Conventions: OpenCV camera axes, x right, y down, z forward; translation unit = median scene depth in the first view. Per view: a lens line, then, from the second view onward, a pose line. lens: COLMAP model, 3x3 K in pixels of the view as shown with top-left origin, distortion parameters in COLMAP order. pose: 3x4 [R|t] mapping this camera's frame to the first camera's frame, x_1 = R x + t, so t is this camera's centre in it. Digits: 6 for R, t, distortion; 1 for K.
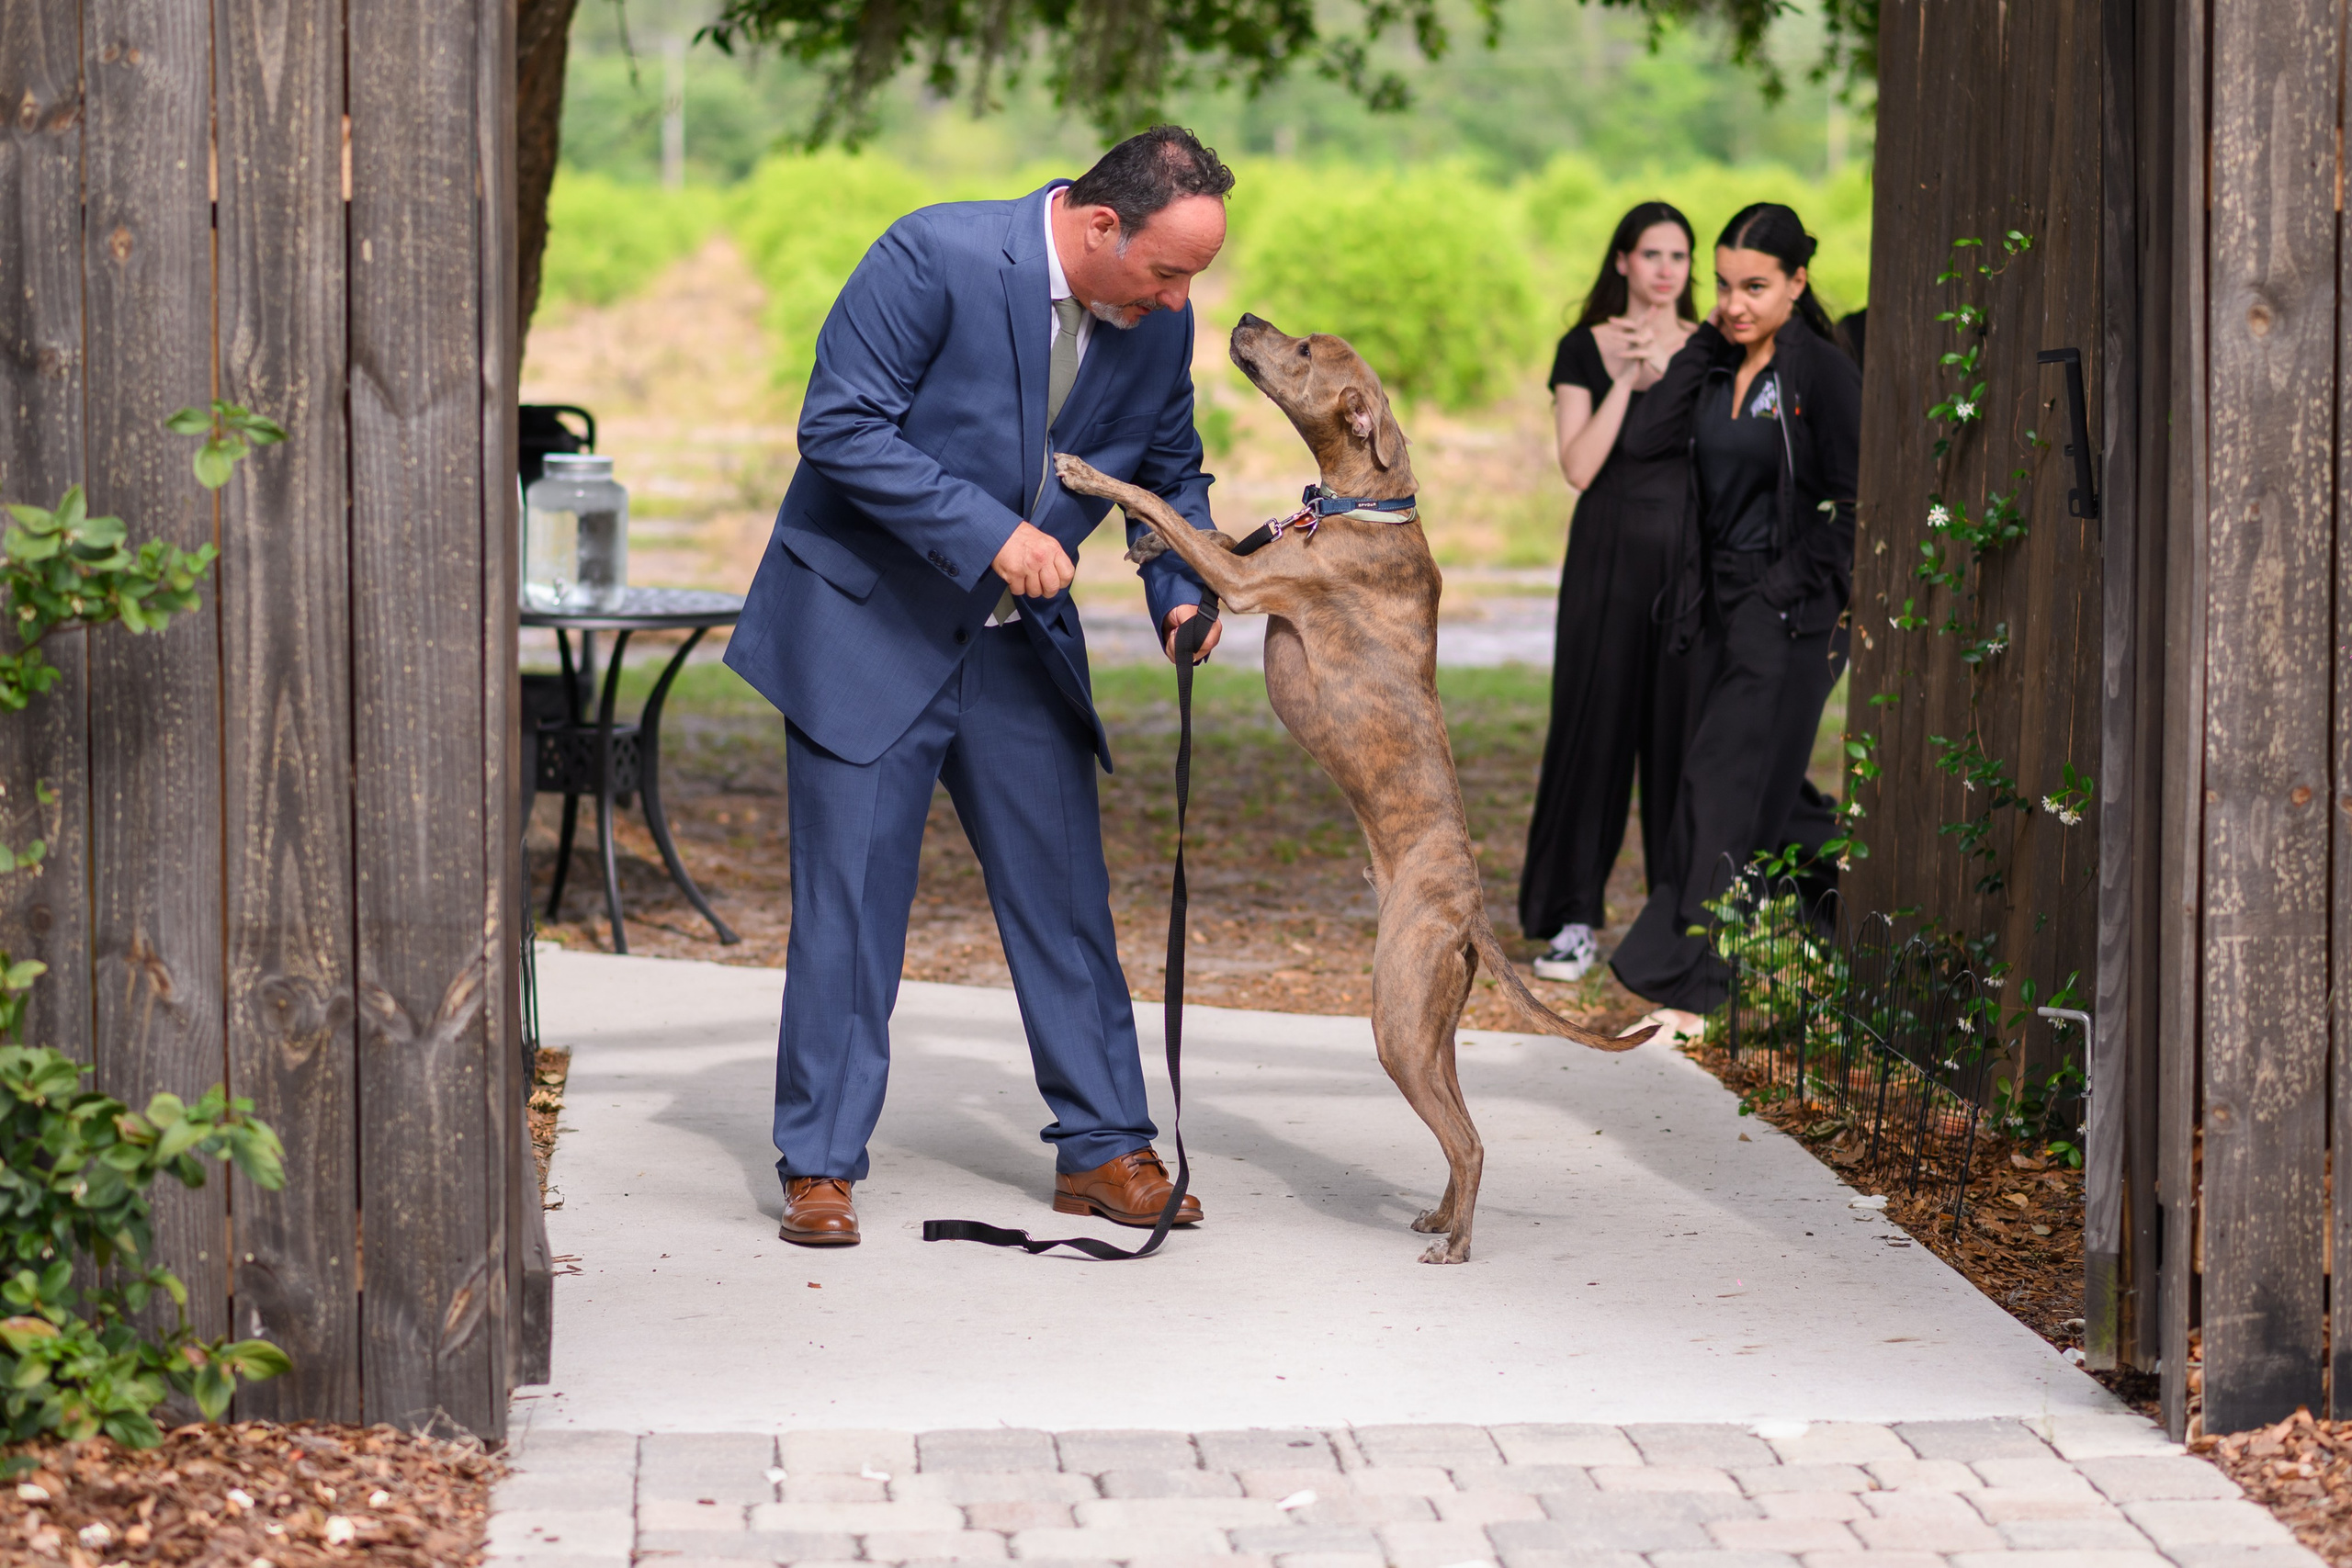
lens RADIAL K [[6874.5, 0, 1175.7], [0, 6874.5, 569.8], [0, 0, 1]] dist [0.021775, 0.589343]
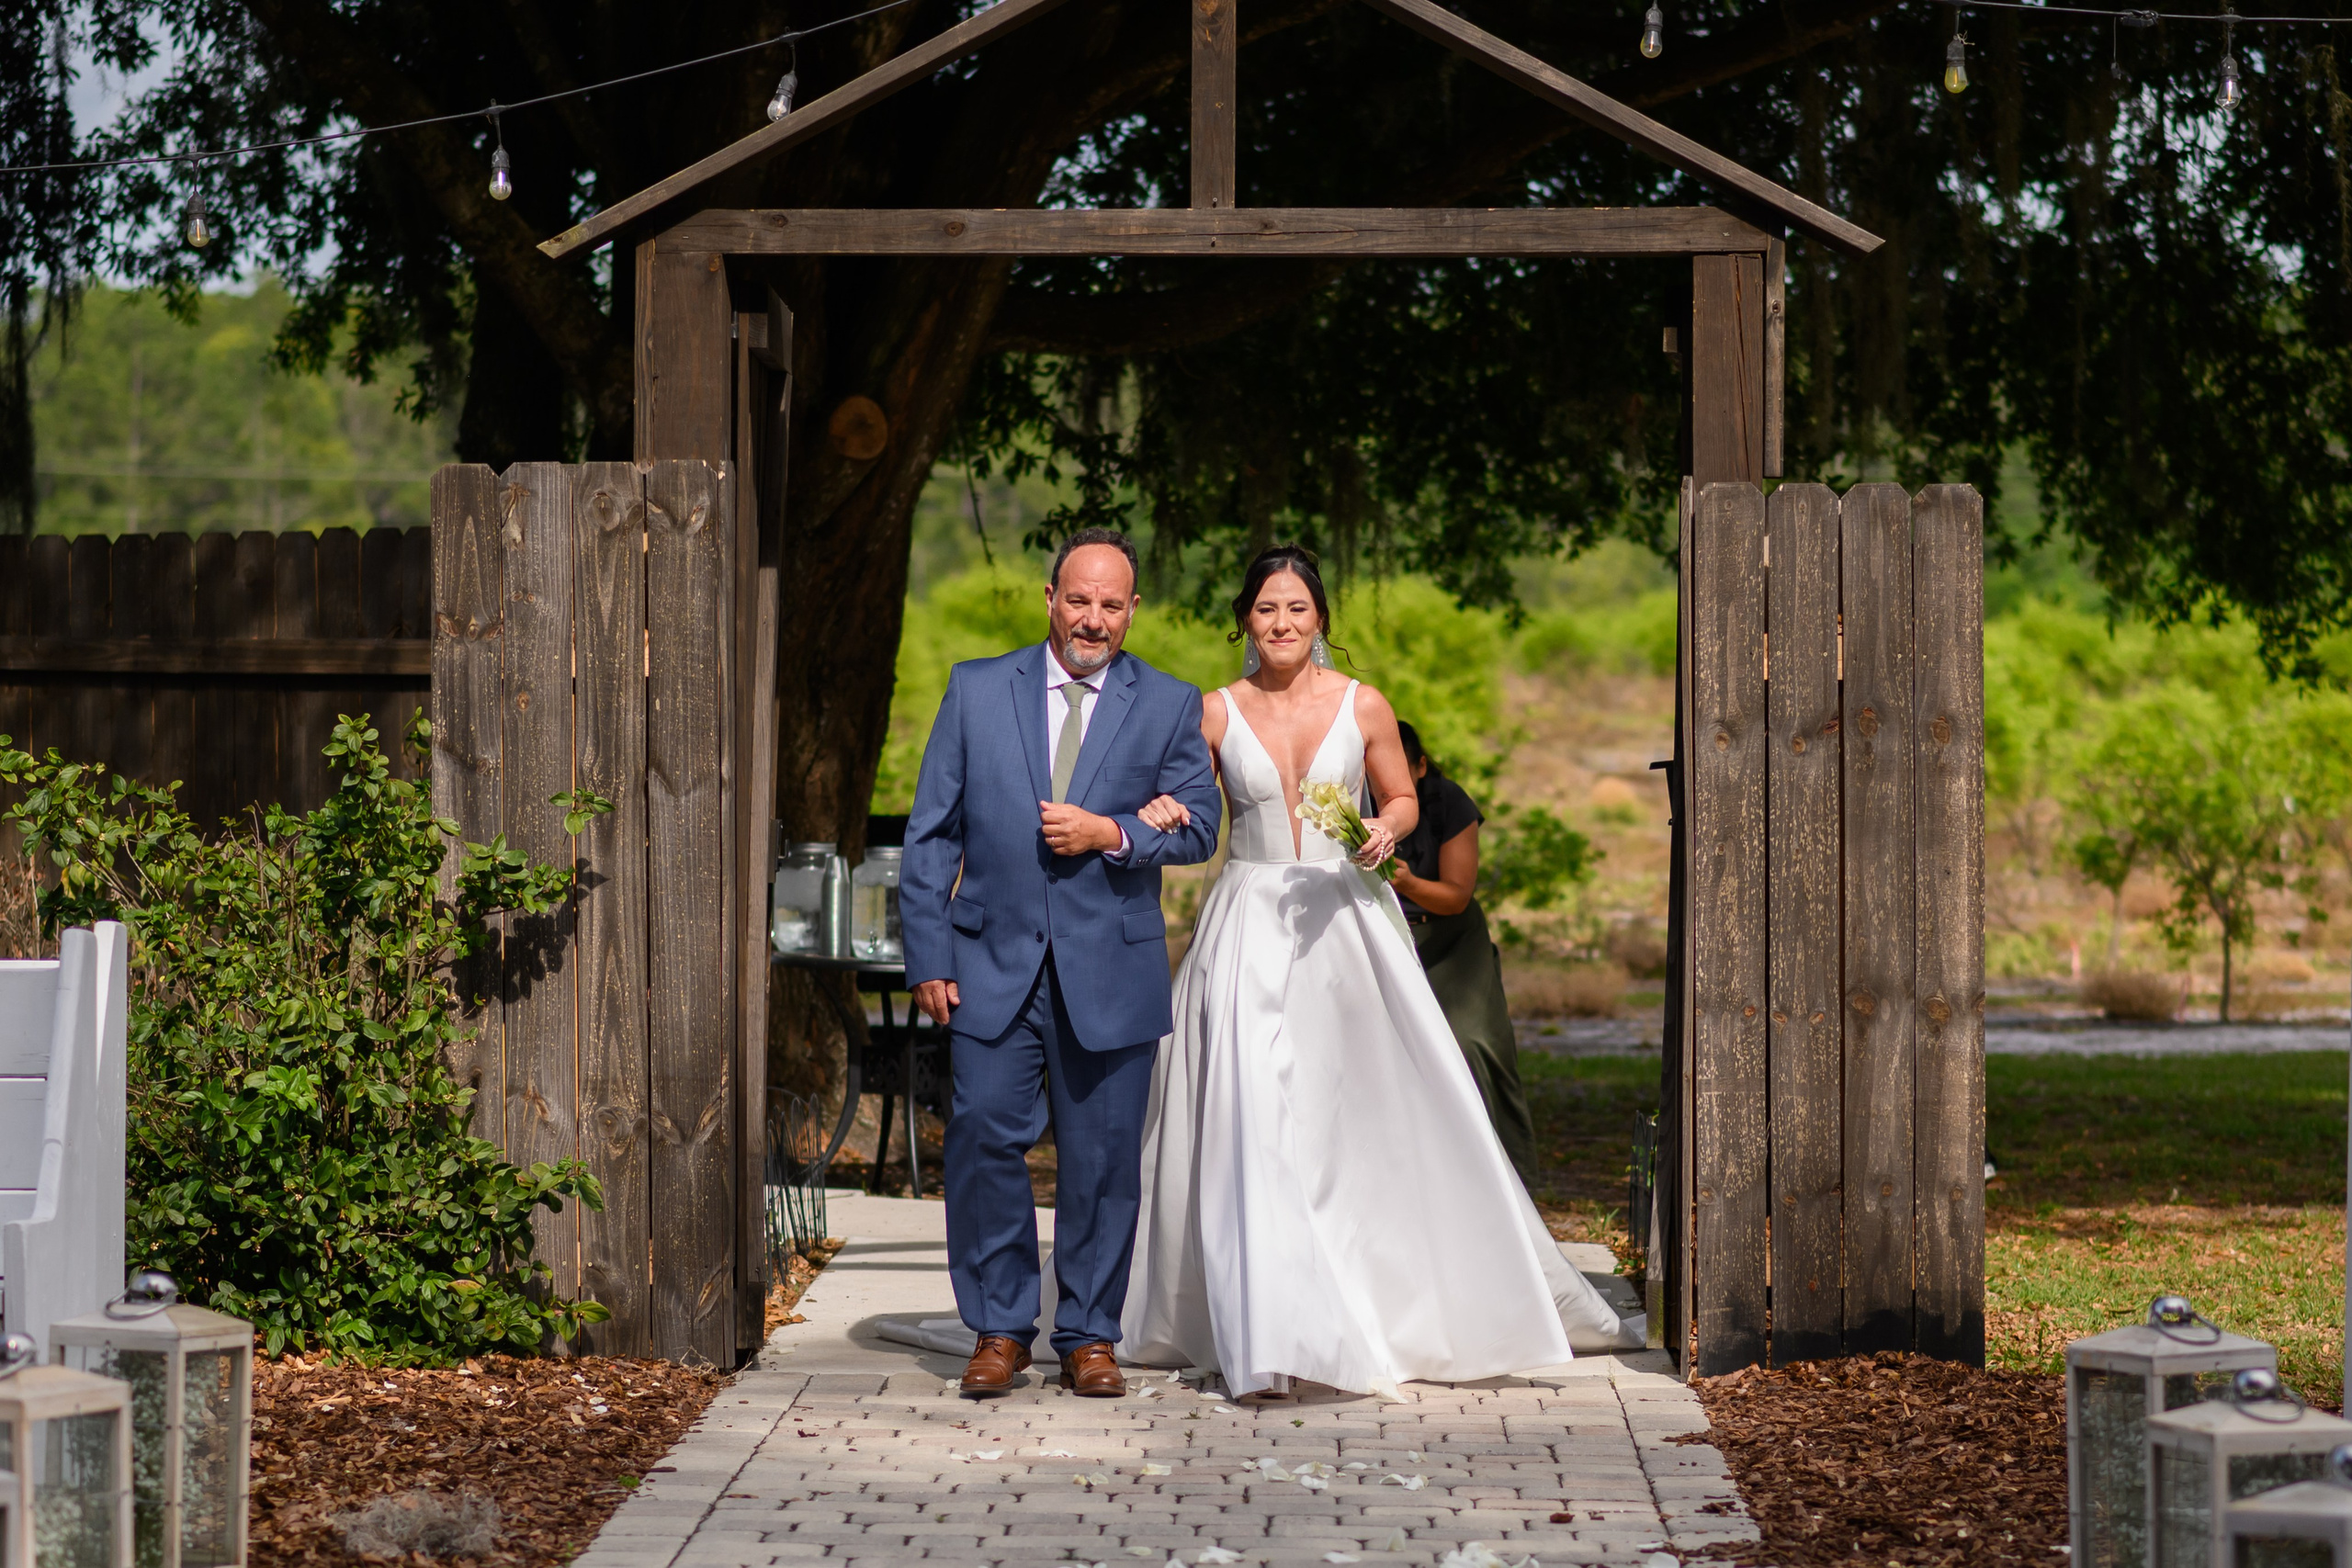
lens RADIAL K [[6874.5, 0, 1175.7], [0, 6874.5, 569.8], [0, 0, 1]] dist [0.021775, 0.589343]
pose [[0.997347, -0.003311, -0.072712, 0.149178], [-0.001341, 0.997960, -0.063830, 0.033373], [0.072775, 0.063758, 0.995308, -0.788618]]
